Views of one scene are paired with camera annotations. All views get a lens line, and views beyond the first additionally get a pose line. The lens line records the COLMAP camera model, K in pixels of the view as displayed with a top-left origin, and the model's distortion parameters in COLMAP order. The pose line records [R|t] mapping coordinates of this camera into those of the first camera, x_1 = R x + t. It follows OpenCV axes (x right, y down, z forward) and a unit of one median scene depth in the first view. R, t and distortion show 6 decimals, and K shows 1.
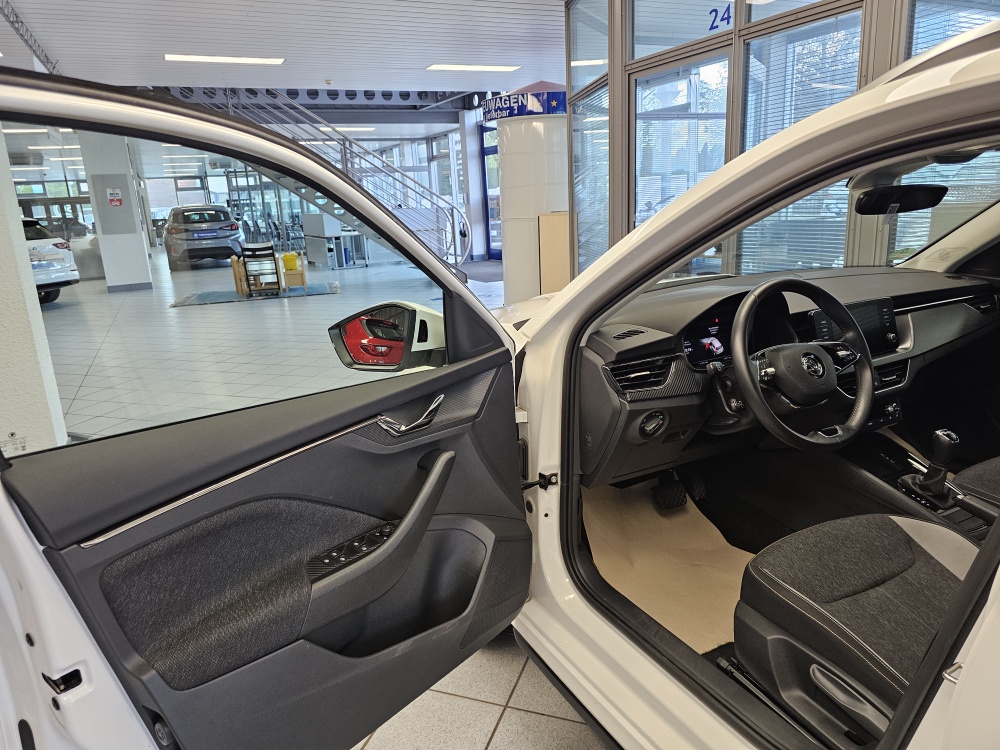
lens RADIAL K [[670.8, 0, 496.8], [0, 670.8, 374.3], [0, 0, 1]] dist [0.061899, -0.066521]
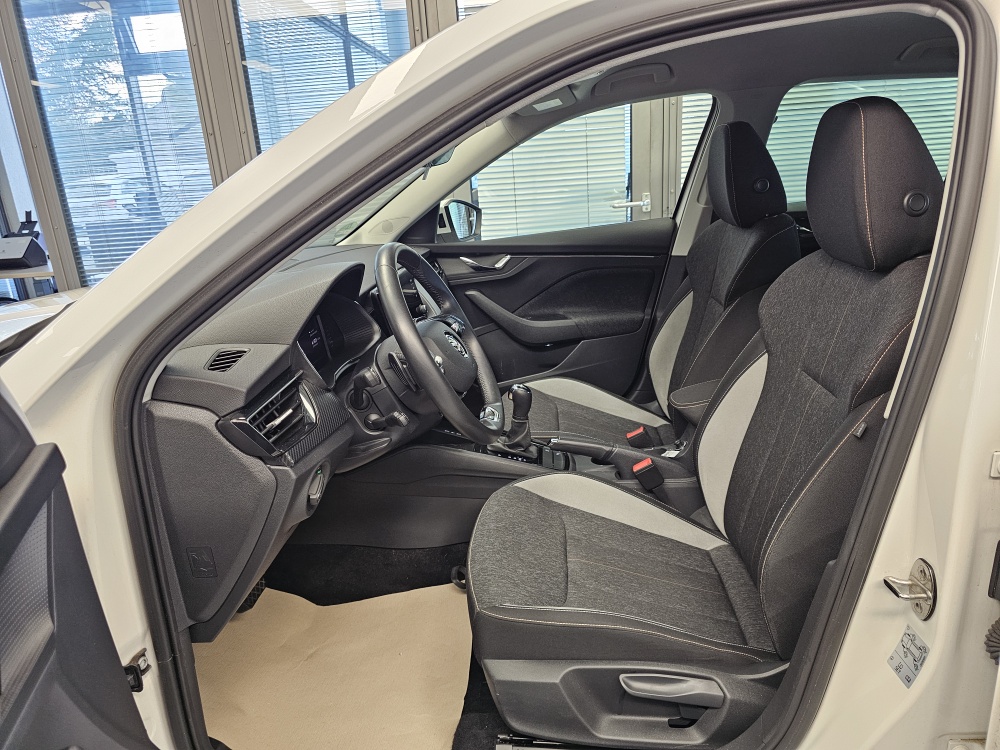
lens RADIAL K [[670.8, 0, 496.8], [0, 670.8, 374.3], [0, 0, 1]] dist [0.061899, -0.066521]
pose [[0.507354, -0.235894, 0.828822, -0.181386], [0.257264, 0.959404, 0.115578, -0.056049], [-0.822440, 0.154587, 0.547444, 0.501754]]
